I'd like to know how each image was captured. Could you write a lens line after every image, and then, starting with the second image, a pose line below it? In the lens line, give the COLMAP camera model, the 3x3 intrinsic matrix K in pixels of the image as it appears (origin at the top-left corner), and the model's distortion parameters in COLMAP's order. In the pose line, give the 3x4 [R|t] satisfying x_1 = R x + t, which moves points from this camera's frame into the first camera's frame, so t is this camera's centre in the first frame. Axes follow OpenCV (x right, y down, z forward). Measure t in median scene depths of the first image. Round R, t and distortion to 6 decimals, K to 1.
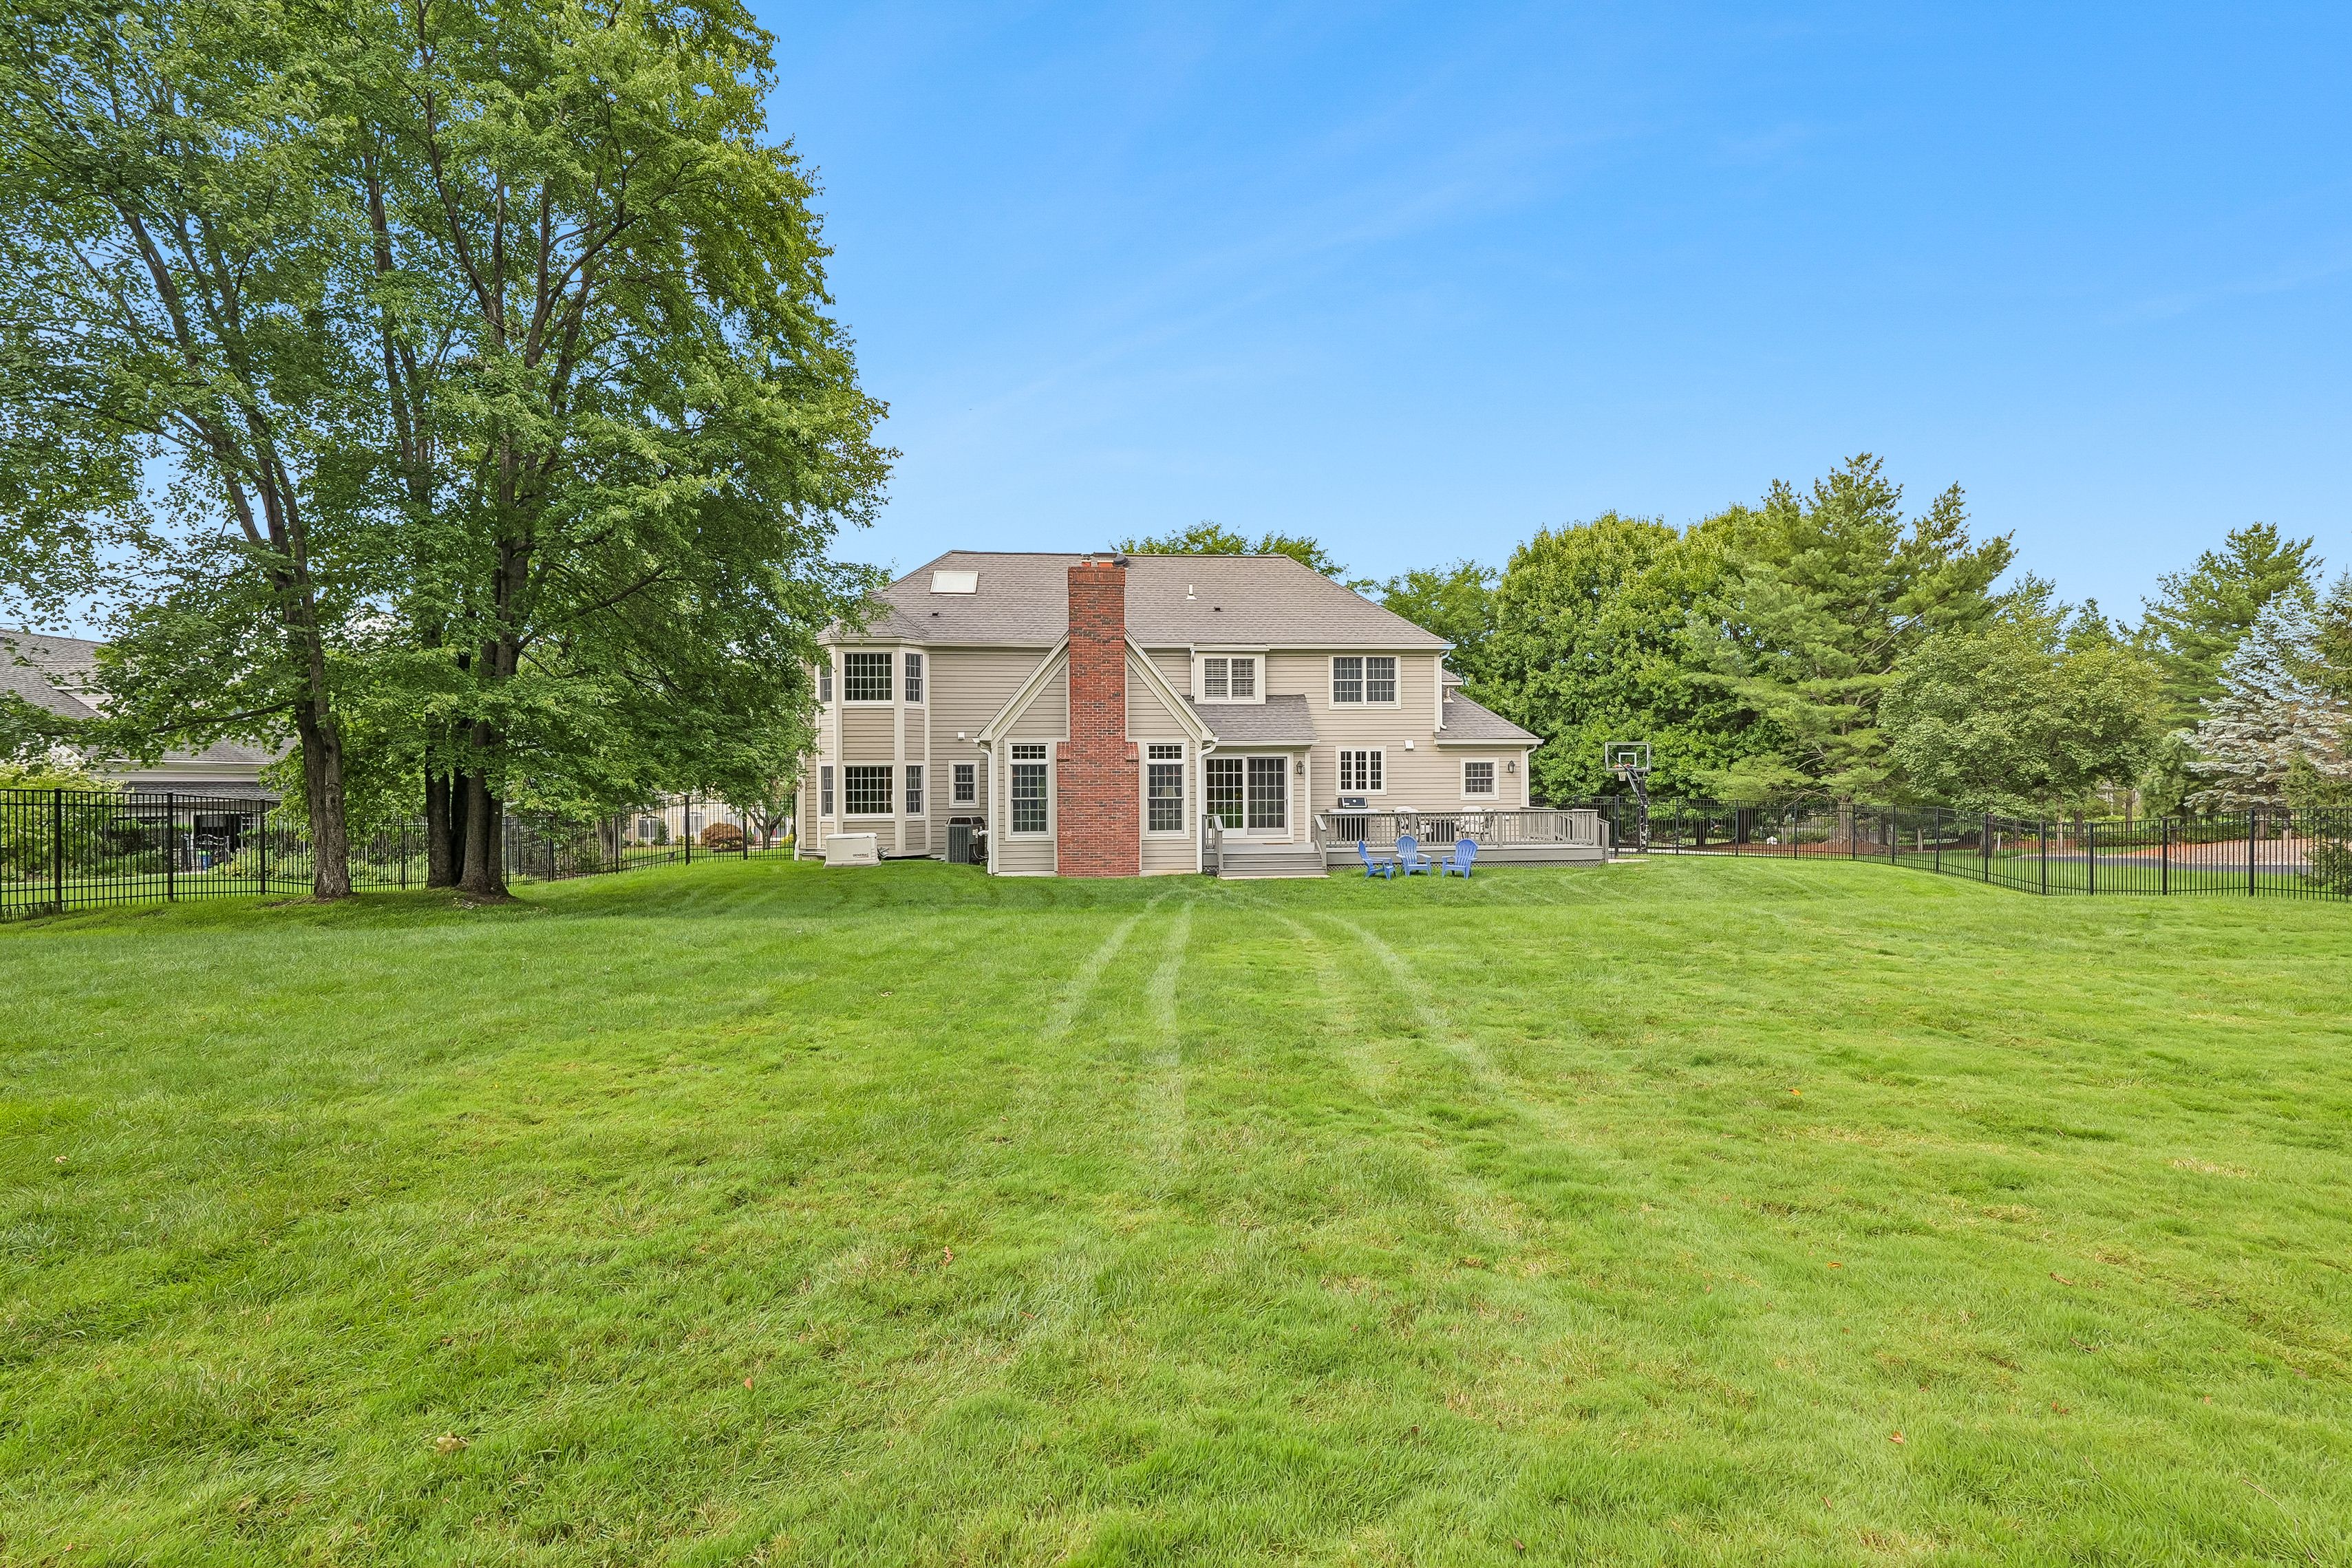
lens RADIAL K [[1109.1, 0, 1176.0], [0, 1109.1, 784.0], [0, 0, 1]] dist [0.005159, 0.000280]
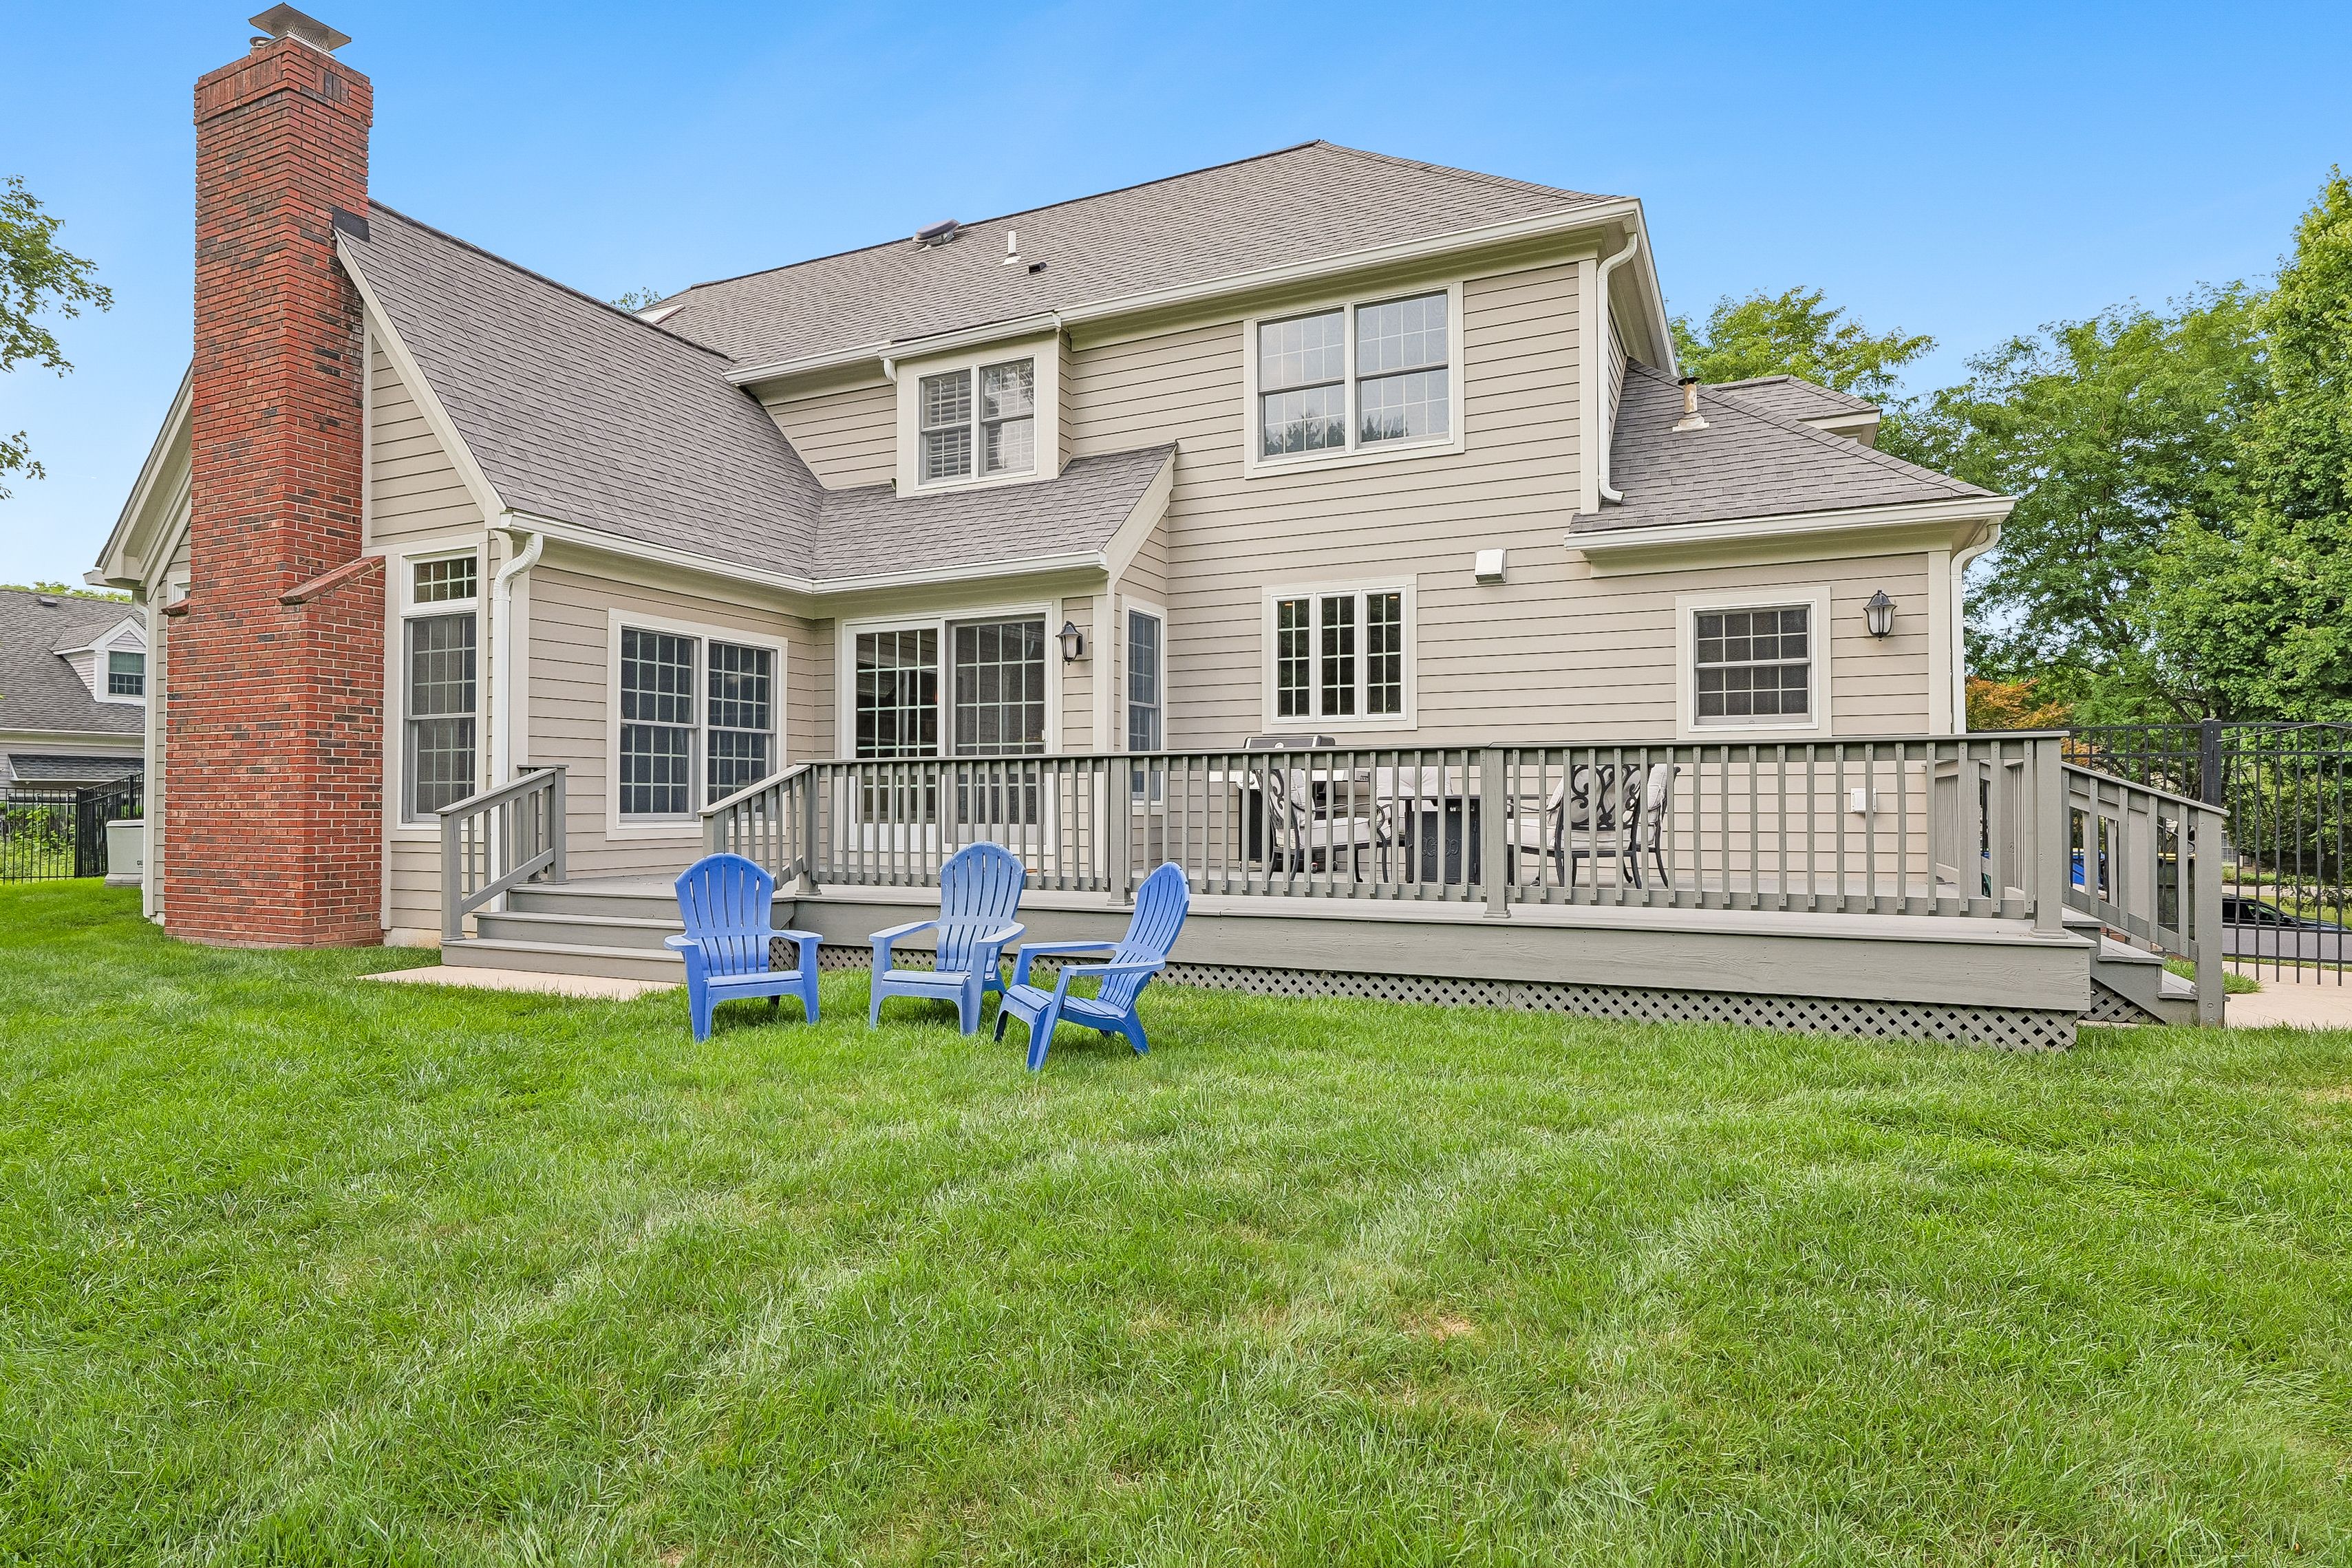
lens RADIAL K [[1252.4, 0, 1176.0], [0, 1252.4, 784.0], [0, 0, 1]] dist [-0.003664, 0.000082]
pose [[0.849155, -0.002402, -0.528139, 0.324684], [-0.009840, 0.999744, -0.020369, 0.033862], [0.528053, 0.022493, 0.848914, 0.672173]]
